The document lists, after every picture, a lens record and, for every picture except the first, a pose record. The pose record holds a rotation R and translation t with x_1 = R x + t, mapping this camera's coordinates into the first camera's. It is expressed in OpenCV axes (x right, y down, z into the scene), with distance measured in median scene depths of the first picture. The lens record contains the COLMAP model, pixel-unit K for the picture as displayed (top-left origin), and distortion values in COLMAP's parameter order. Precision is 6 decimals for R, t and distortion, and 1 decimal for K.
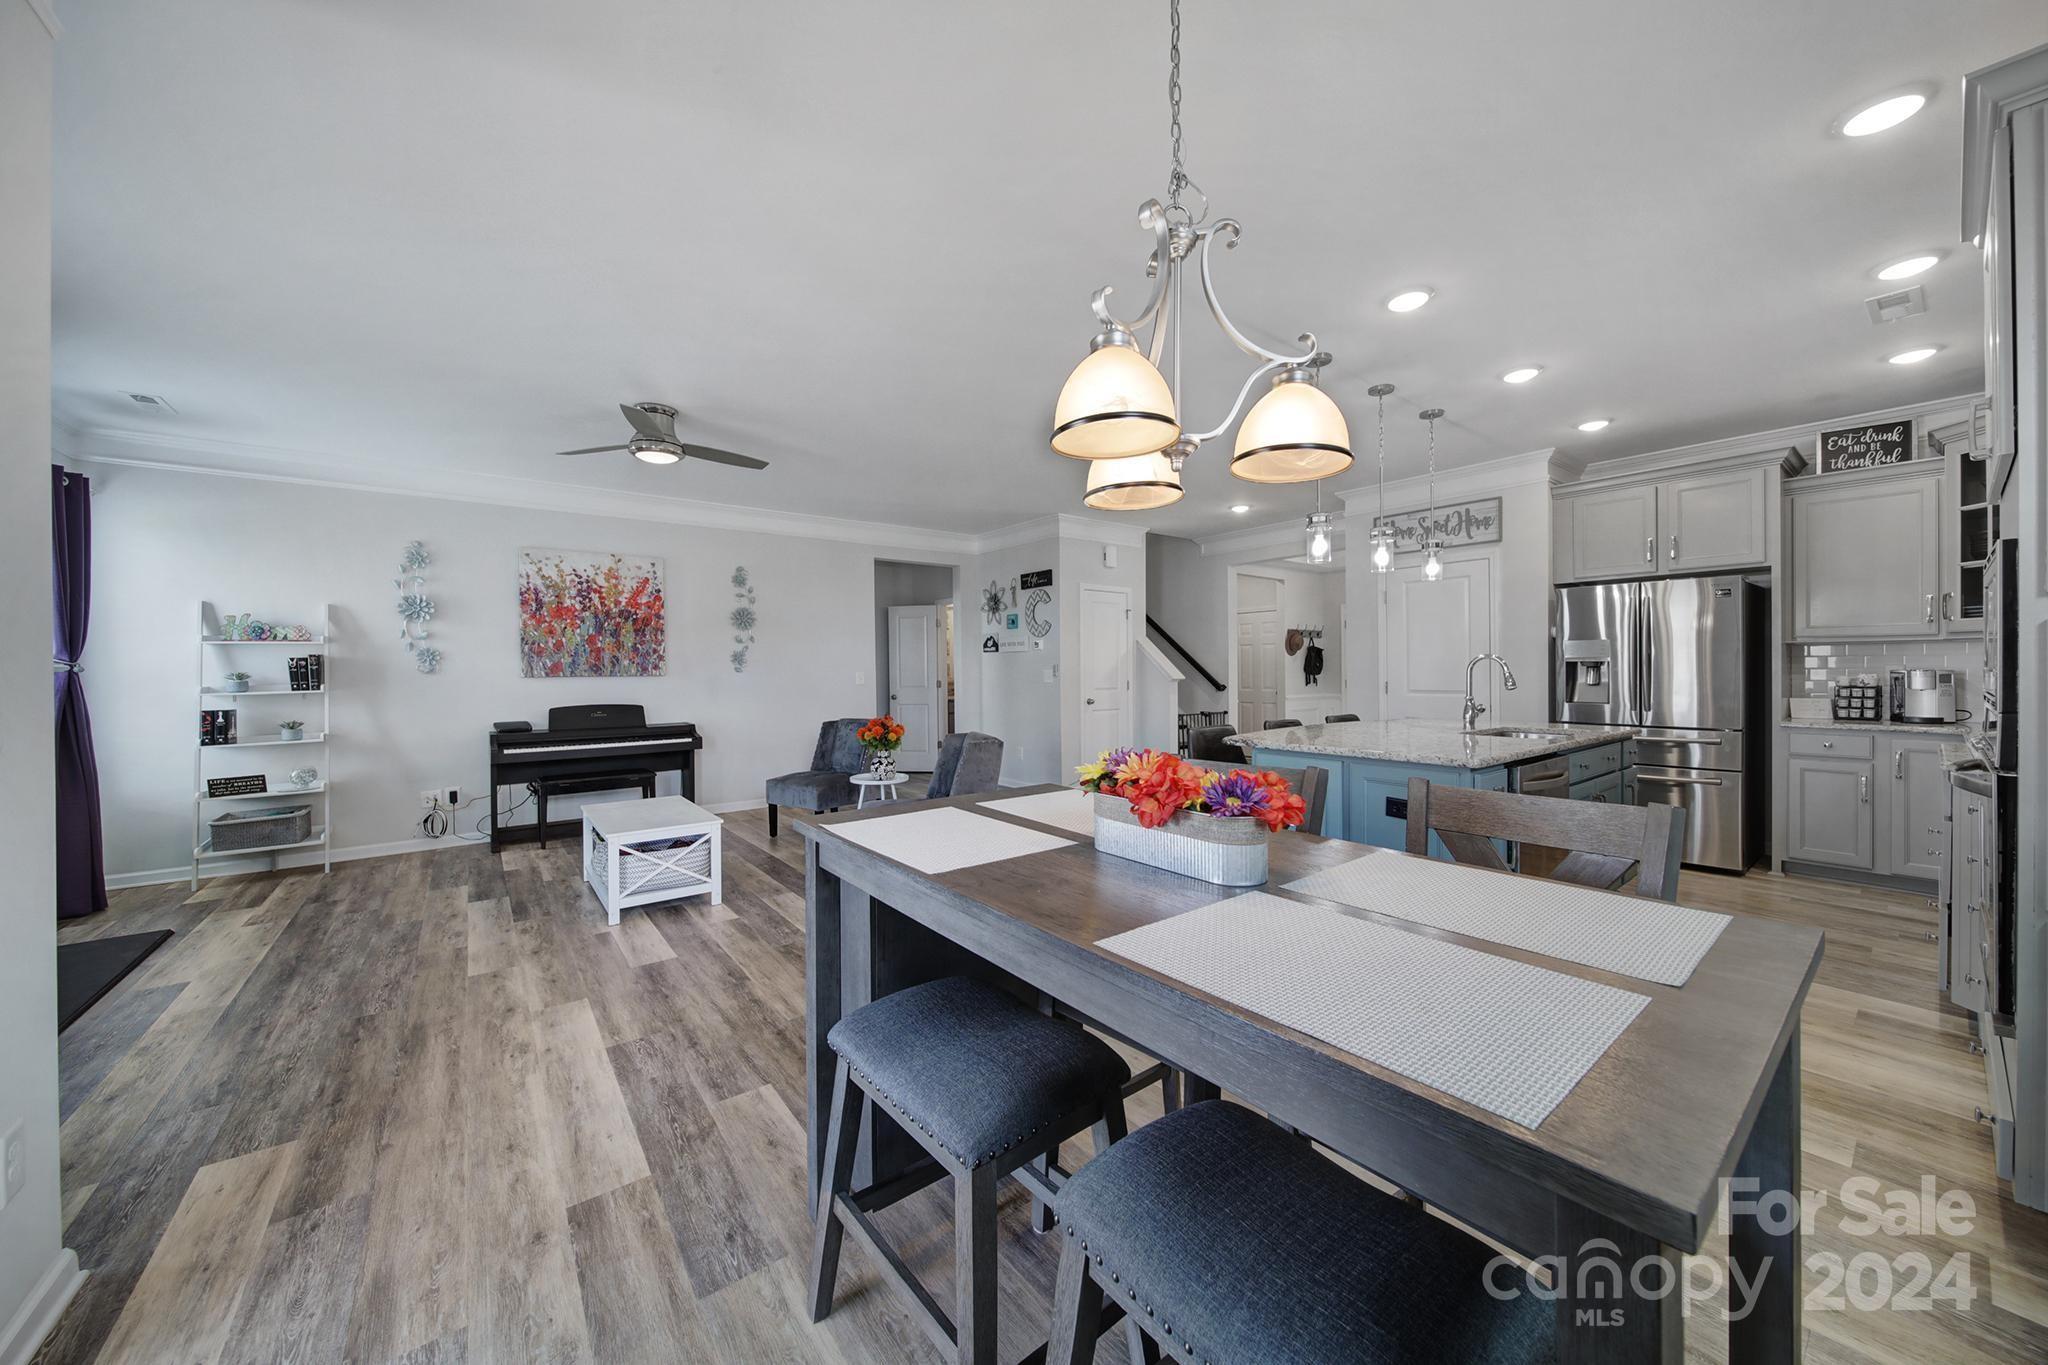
lens RADIAL K [[721.9, 0, 1025.7], [0, 721.9, 672.7], [0, 0, 1]] dist [-0.002792, -0.000887]
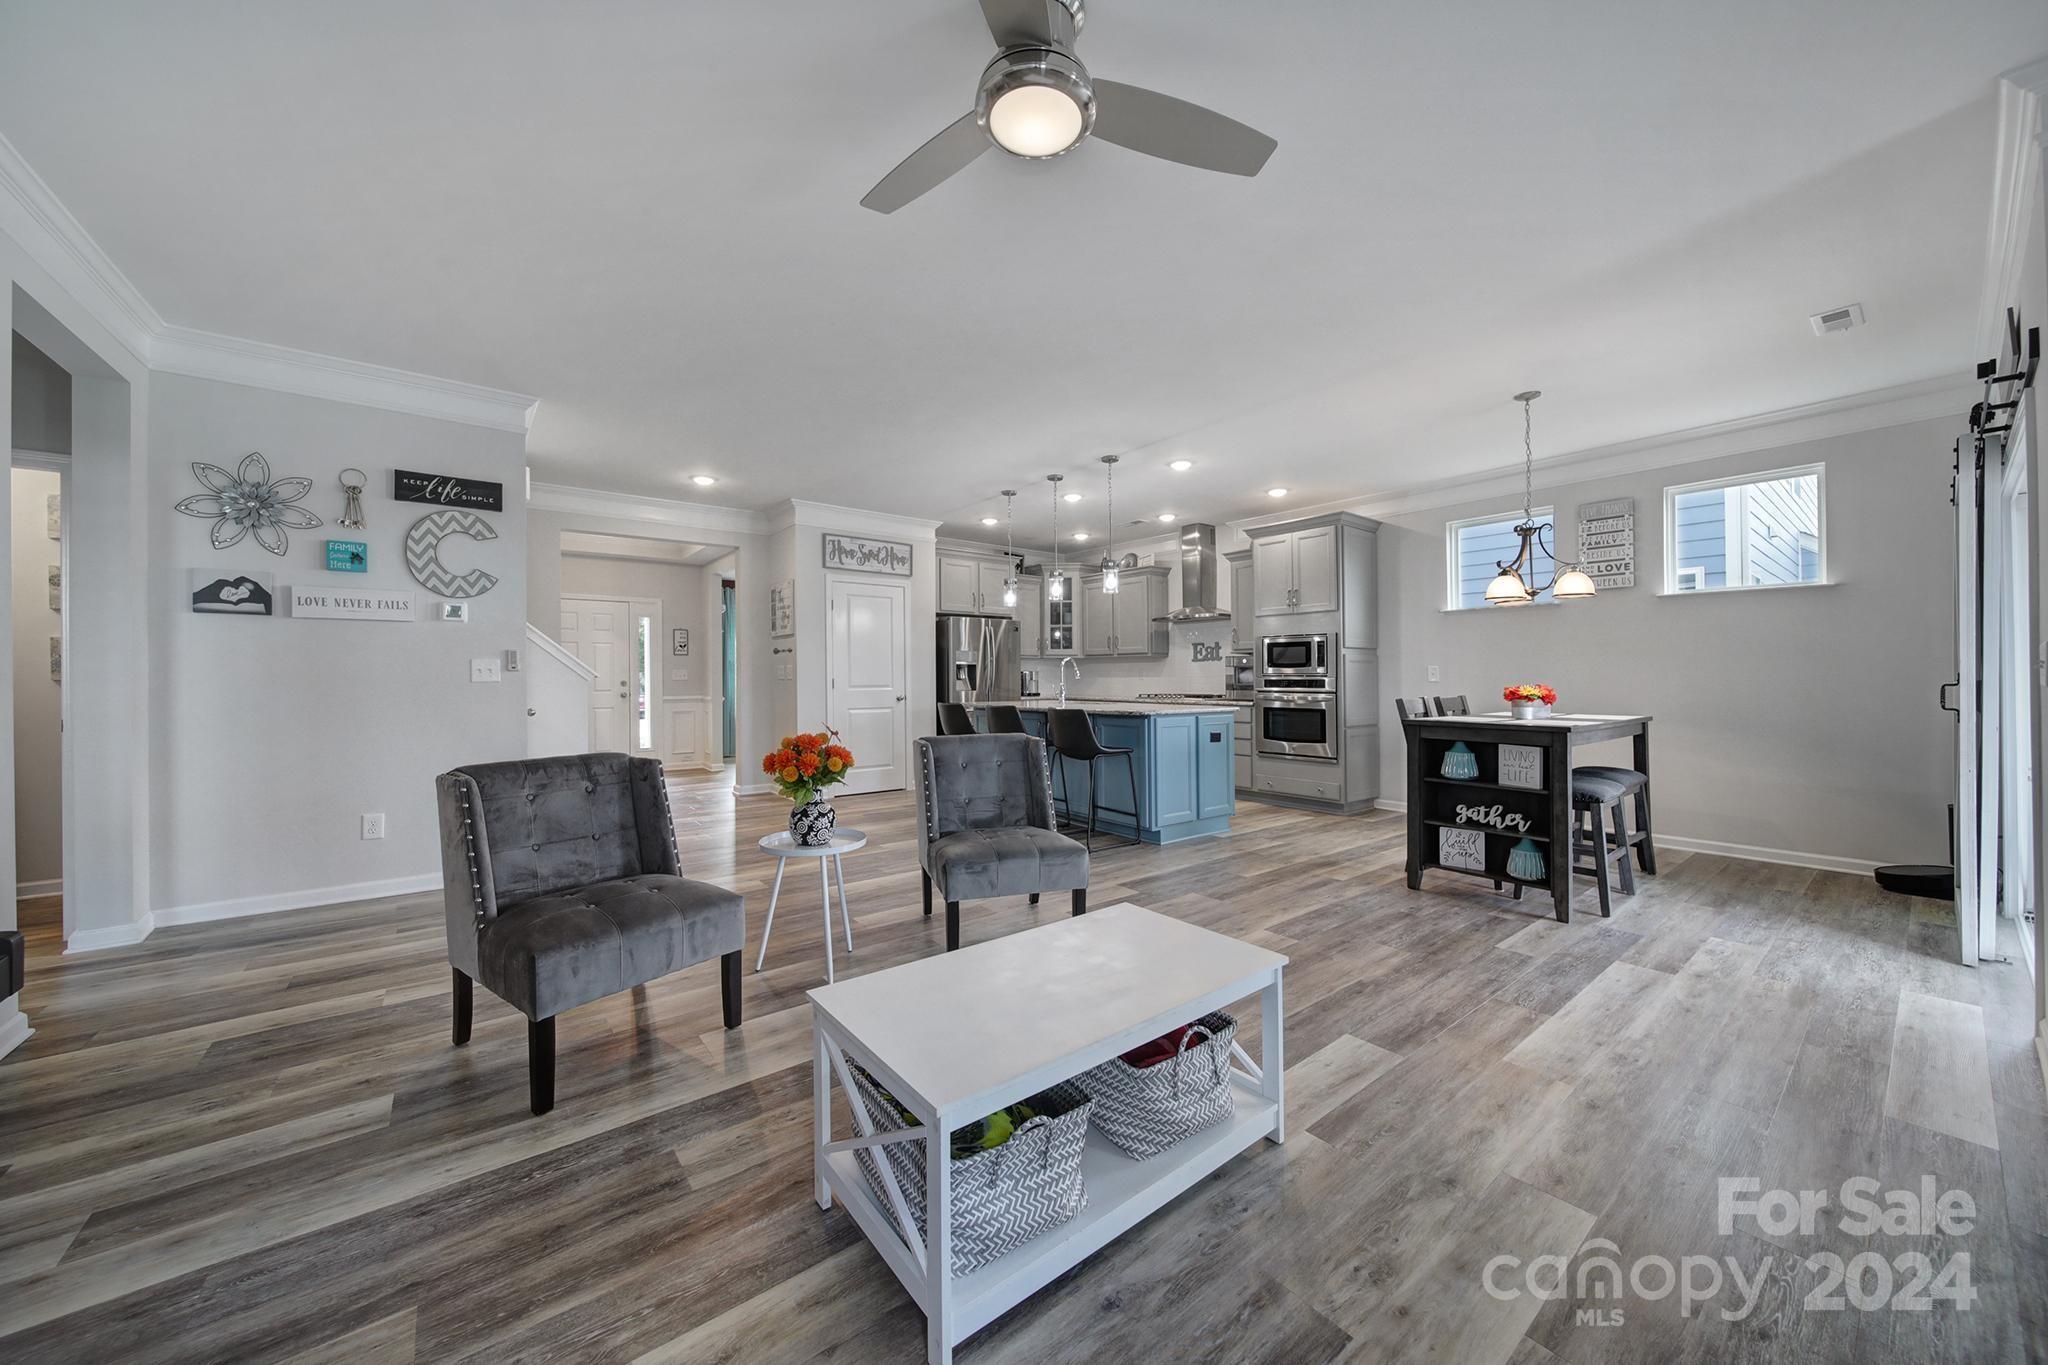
lens RADIAL K [[721.9, 0, 1023.1], [0, 721.9, 673.0], [0, 0, 1]] dist [-0.002792, -0.000887]
pose [[-0.006298, 0.013251, 0.999892, -0.693718], [0.003909, 0.999905, -0.013226, 0.021059], [-0.999973, 0.003825, -0.006350, 0.759426]]
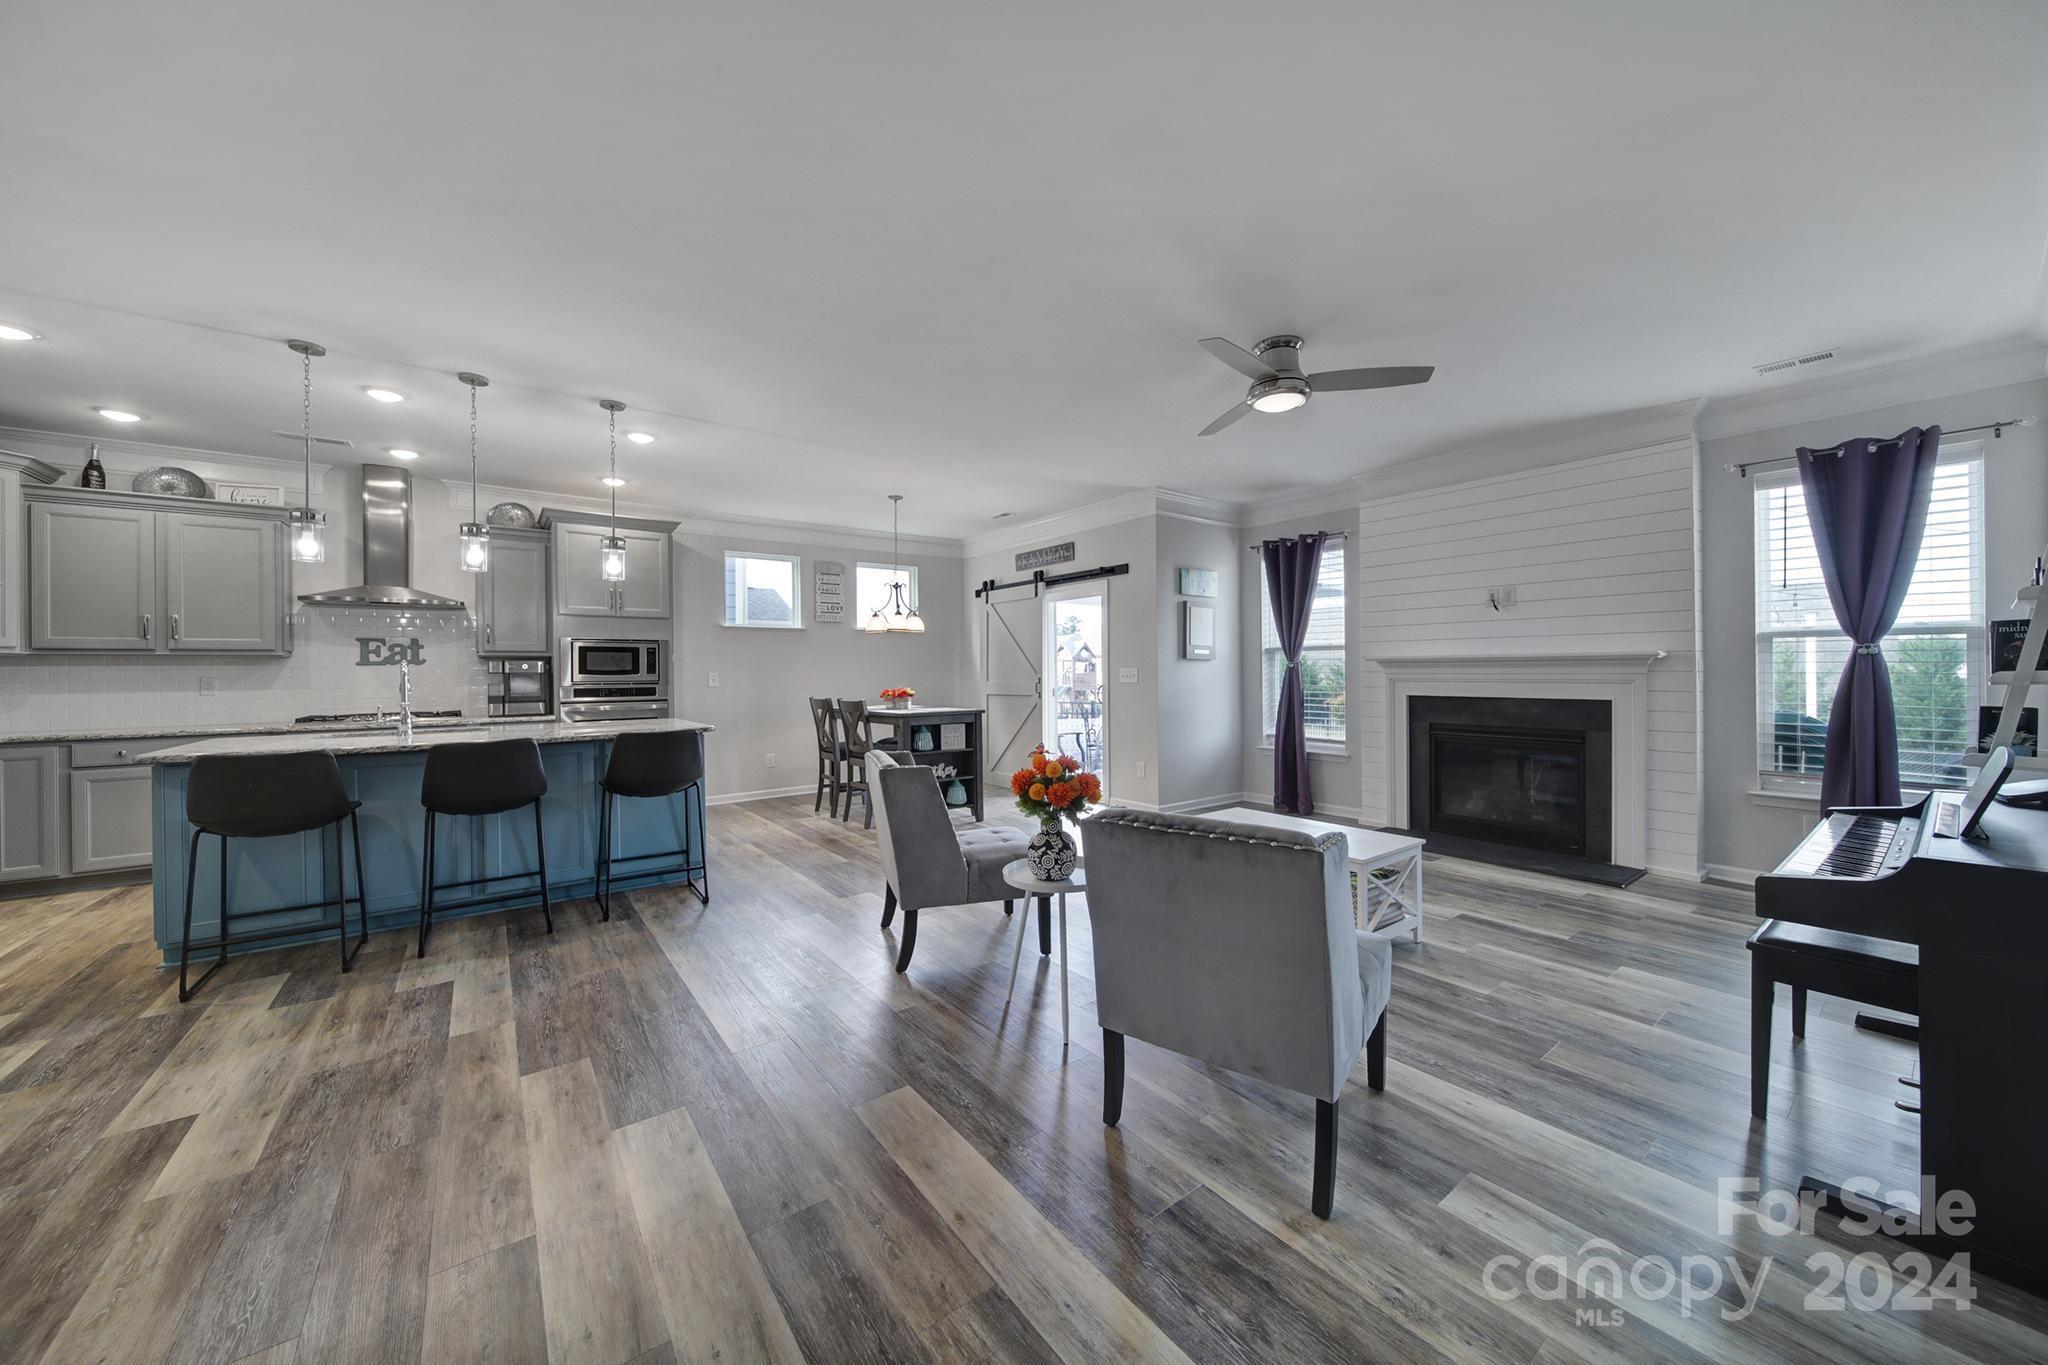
lens RADIAL K [[721.9, 0, 1030.1], [0, 721.9, 671.0], [0, 0, 1]] dist [-0.002792, -0.000887]
pose [[-0.999858, 0.015872, 0.005577, -0.167265], [0.015881, 0.999873, 0.001582, 0.001396], [-0.005551, 0.001671, -0.999983, 1.369540]]
